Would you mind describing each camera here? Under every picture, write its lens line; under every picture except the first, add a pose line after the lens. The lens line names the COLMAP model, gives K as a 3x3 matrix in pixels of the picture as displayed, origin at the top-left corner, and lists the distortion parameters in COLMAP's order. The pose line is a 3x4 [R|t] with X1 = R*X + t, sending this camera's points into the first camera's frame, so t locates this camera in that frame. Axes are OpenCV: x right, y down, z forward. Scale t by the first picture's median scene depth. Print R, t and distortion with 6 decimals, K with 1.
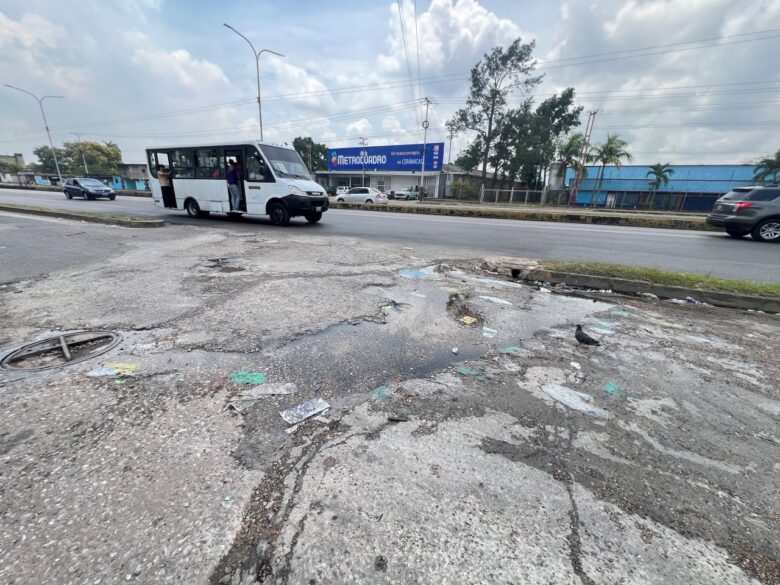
lens RADIAL K [[312.6, 0, 389.7], [0, 312.6, 292.2], [0, 0, 1]] dist [0.000697, -0.000254]
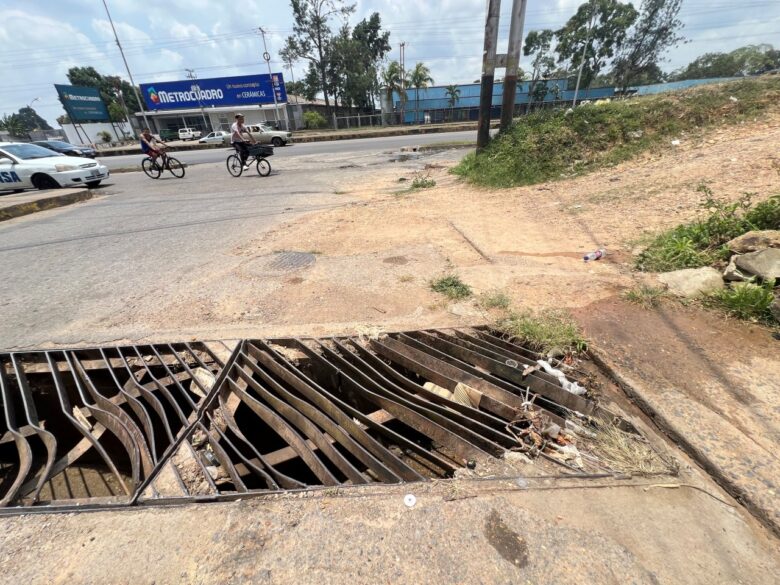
lens RADIAL K [[312.6, 0, 389.9], [0, 312.6, 290.9], [0, 0, 1]] dist [0.000697, -0.000254]
pose [[0.872594, -0.305845, 0.380840, -0.135770], [0.229885, 0.945095, 0.232266, 0.047784], [-0.430967, -0.115125, 0.894994, -0.170332]]
